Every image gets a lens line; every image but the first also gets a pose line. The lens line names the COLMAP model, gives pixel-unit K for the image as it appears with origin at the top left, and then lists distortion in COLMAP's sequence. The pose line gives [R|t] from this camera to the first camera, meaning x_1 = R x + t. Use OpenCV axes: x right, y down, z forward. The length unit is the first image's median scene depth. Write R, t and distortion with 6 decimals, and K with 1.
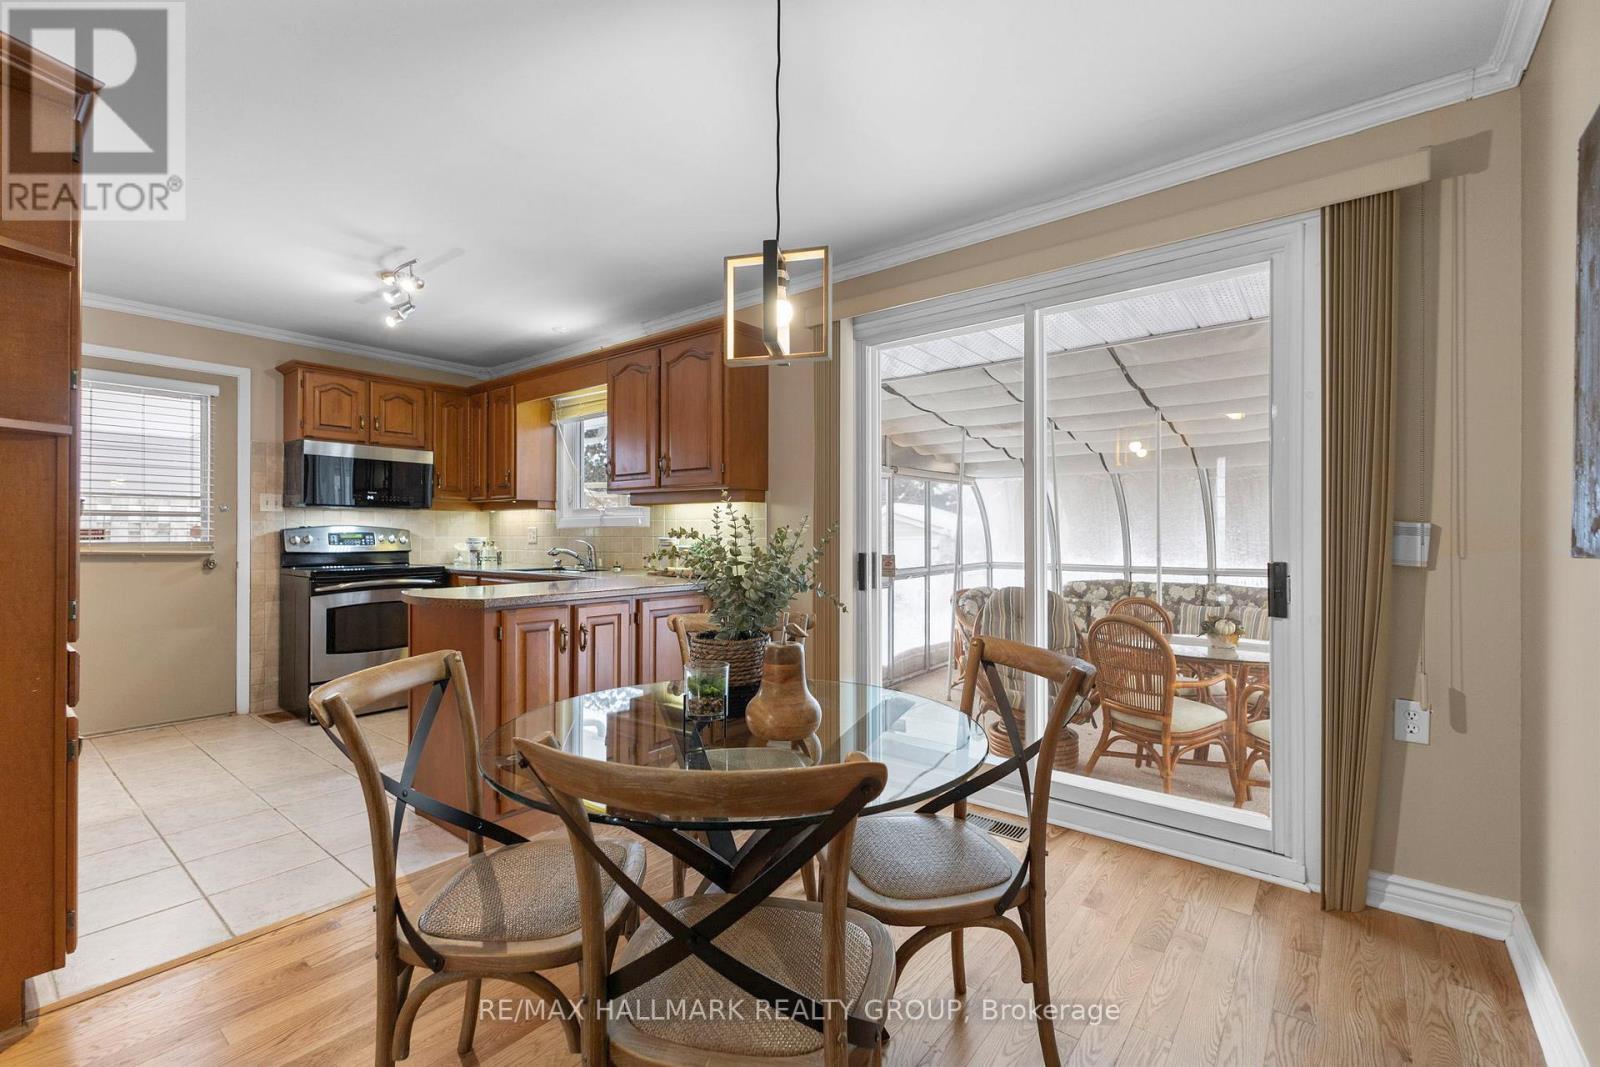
lens RADIAL K [[690.8, 0, 794.4], [0, 690.8, 531.9], [0, 0, 1]] dist [0.013390, -0.001772]
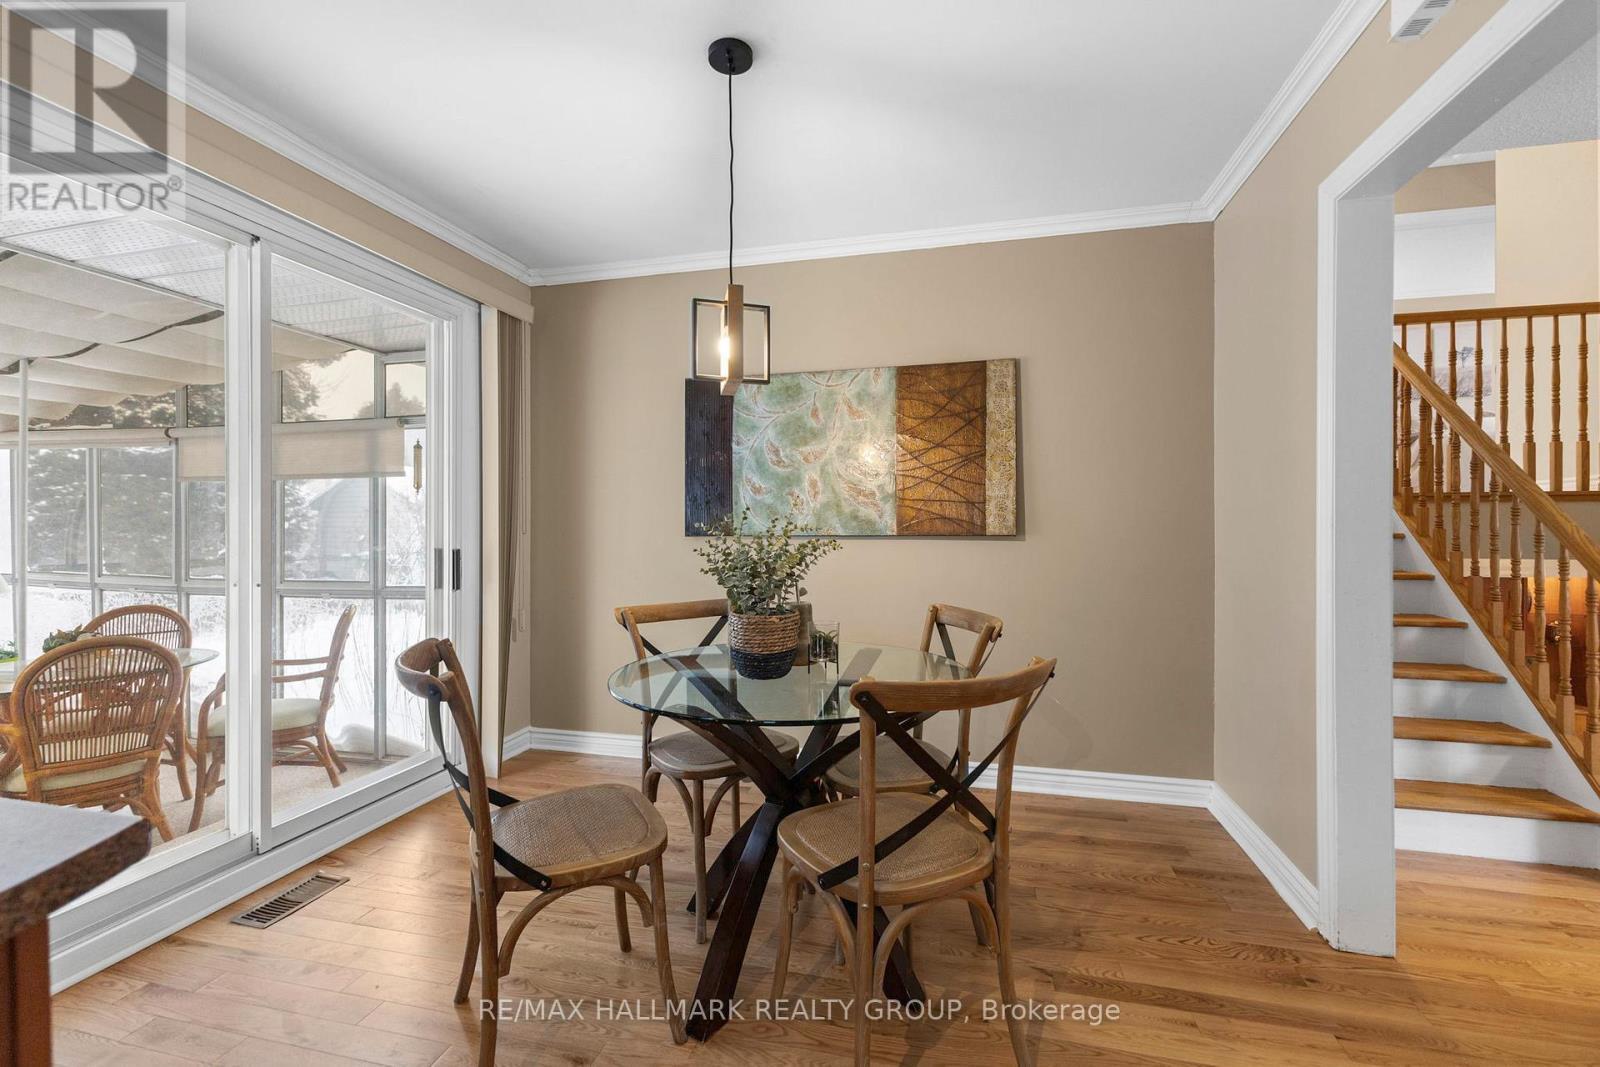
lens RADIAL K [[690.8, 0, 798.8], [0, 690.8, 527.9], [0, 0, 1]] dist [0.013390, -0.001772]
pose [[-0.417154, -0.005611, 0.908818, -0.466341], [-0.000815, 0.999983, 0.005800, -0.002621], [-0.908835, 0.001679, -0.417152, 0.556707]]
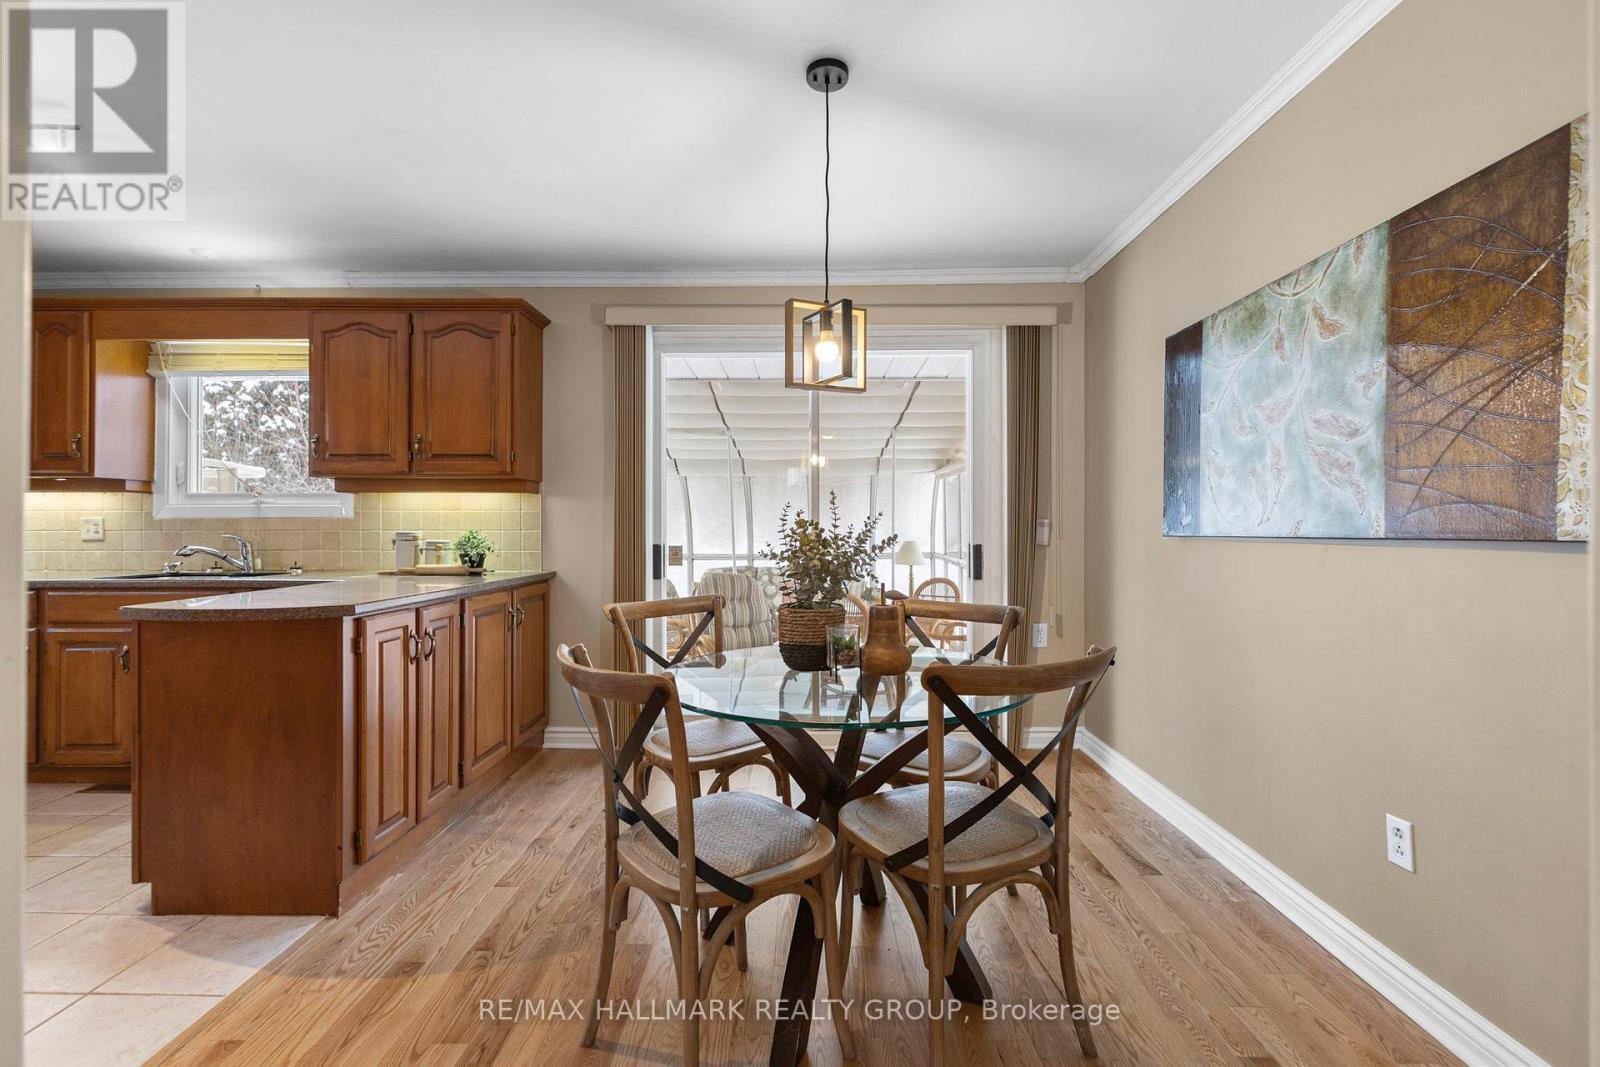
lens RADIAL K [[690.8, 0, 803.4], [0, 690.8, 525.9], [0, 0, 1]] dist [0.013390, -0.001772]
pose [[0.786771, 0.001618, 0.617242, -0.333161], [-0.000238, 0.999997, -0.002319, 0.004119], [-0.617244, 0.001677, 0.786770, 0.009497]]
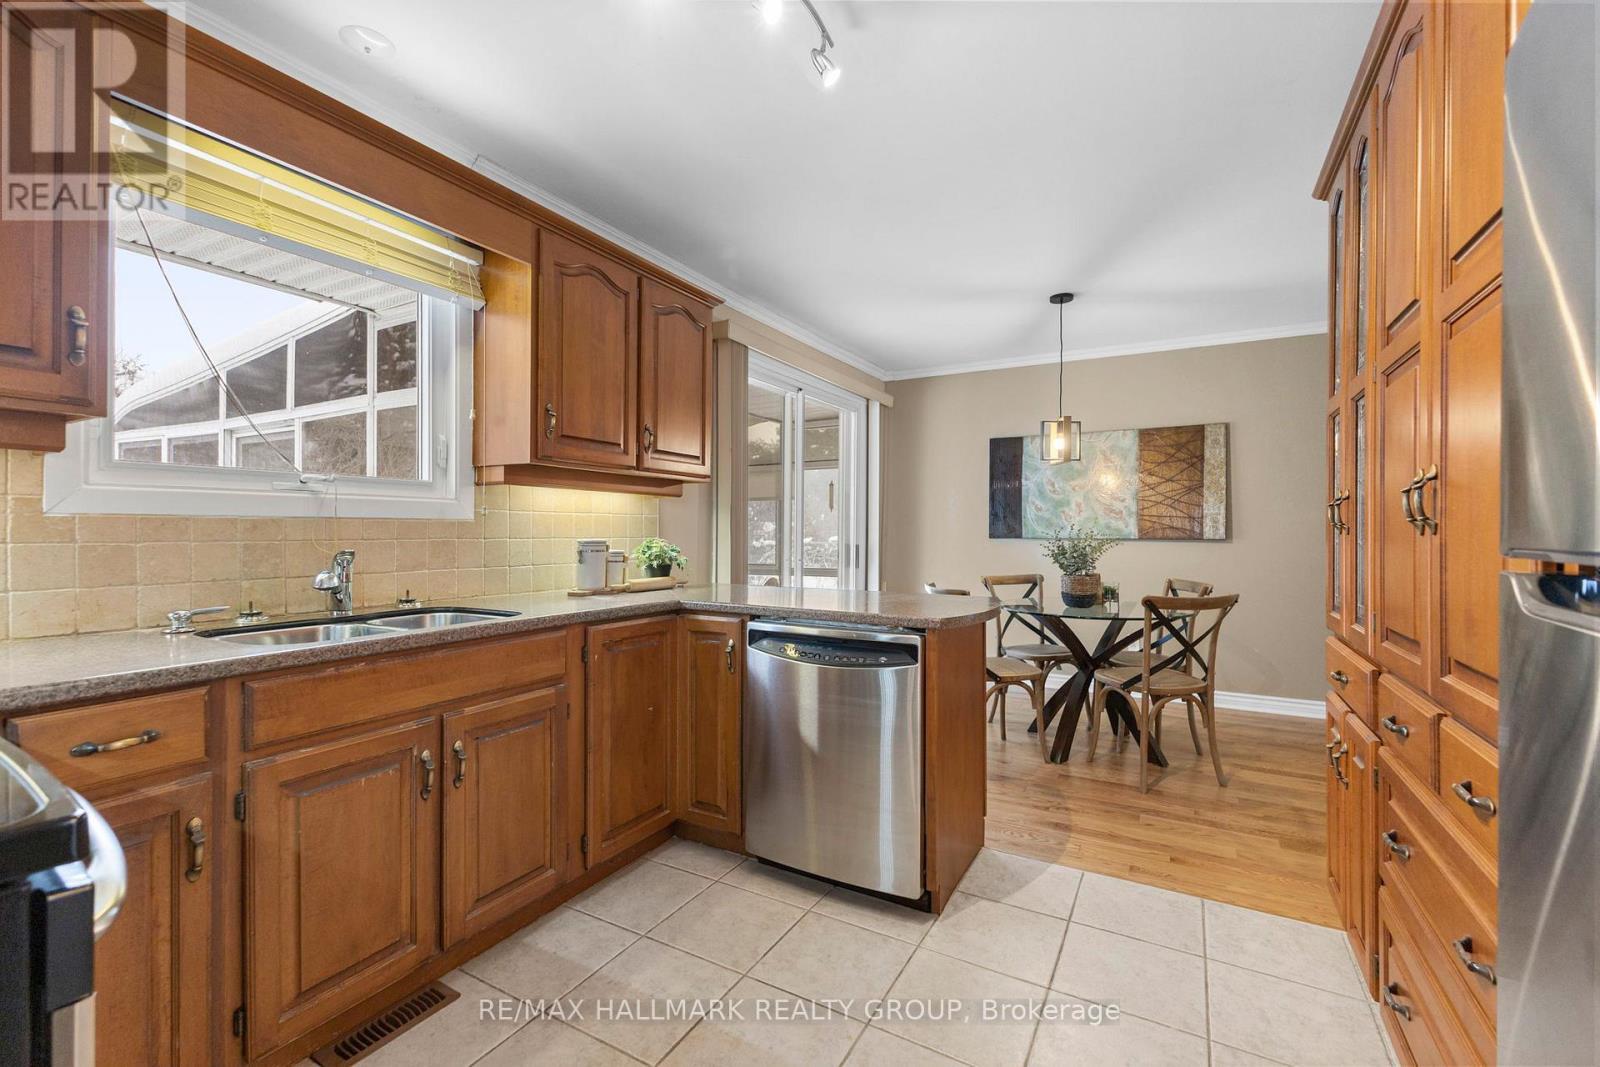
lens RADIAL K [[690.8, 0, 792.9], [0, 690.8, 536.5], [0, 0, 1]] dist [0.013390, -0.001772]
pose [[-0.165182, -0.012072, 0.986189, -0.902578], [-0.007005, 0.999914, 0.011067, -0.002876], [-0.986238, -0.005080, -0.165252, 0.929513]]
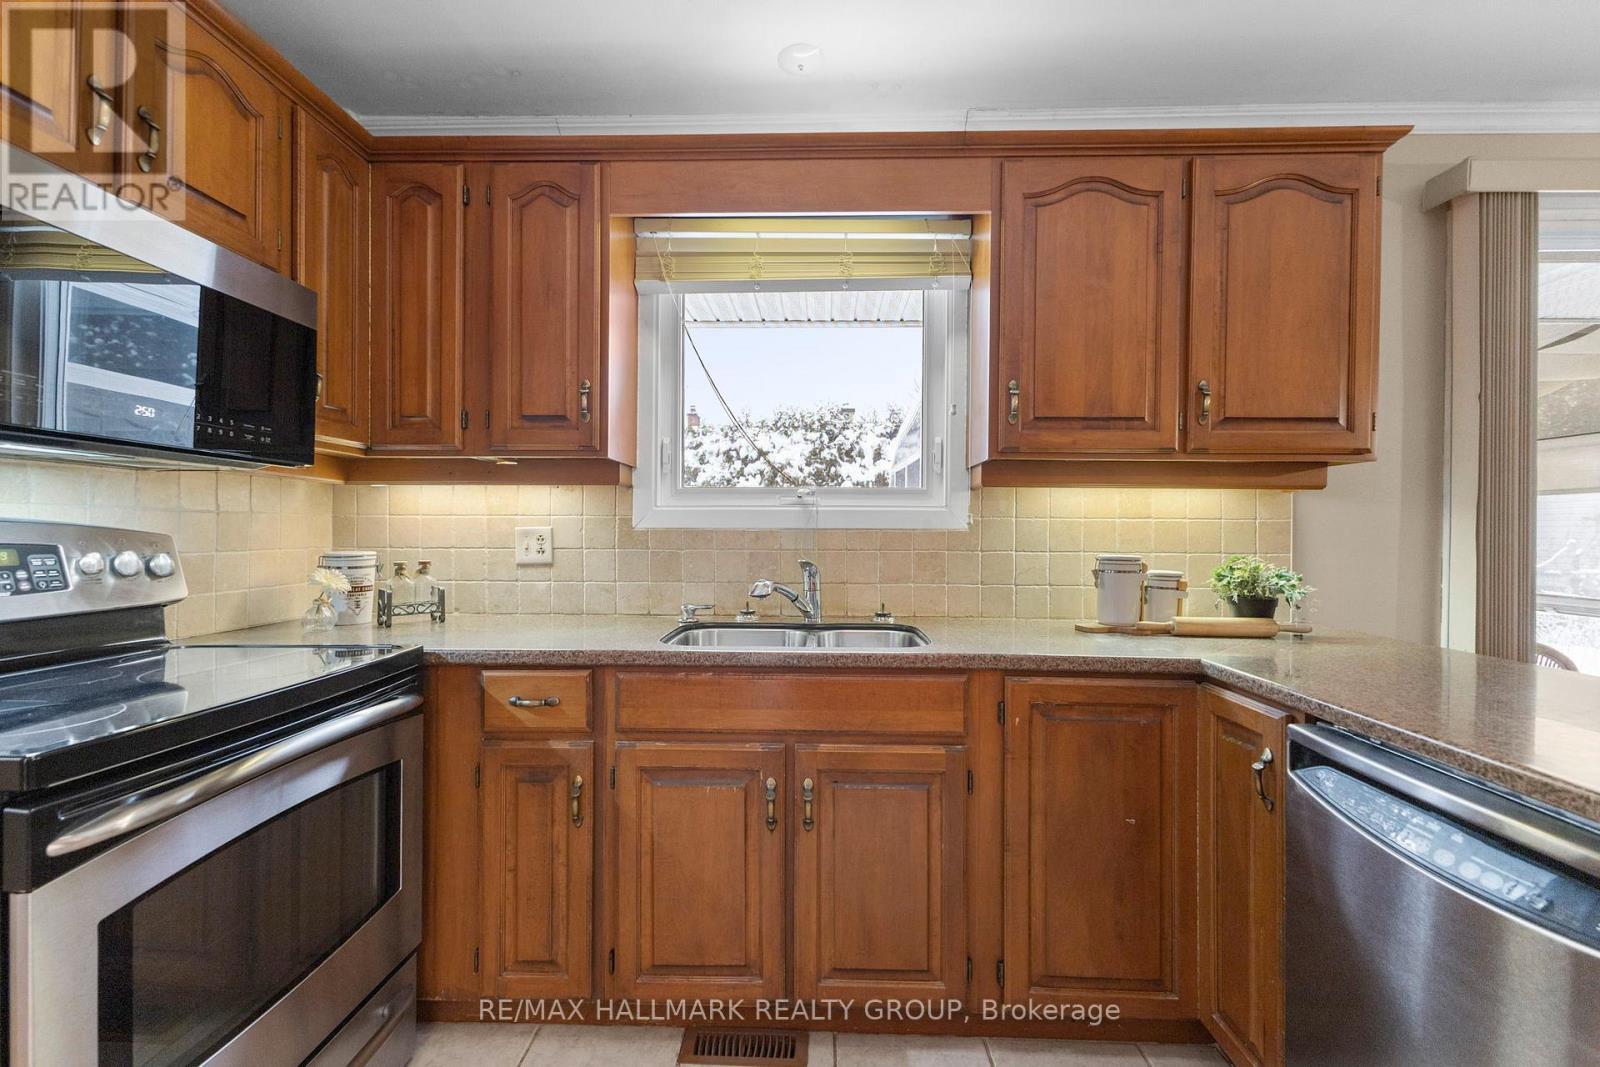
lens RADIAL K [[690.8, 0, 793.3], [0, 690.8, 536.4], [0, 0, 1]] dist [0.013390, -0.001772]
pose [[0.792944, -0.000995, 0.609294, -0.679564], [-0.006157, 0.999935, 0.009646, -0.008116], [-0.609264, -0.011400, 0.792886, 0.759222]]
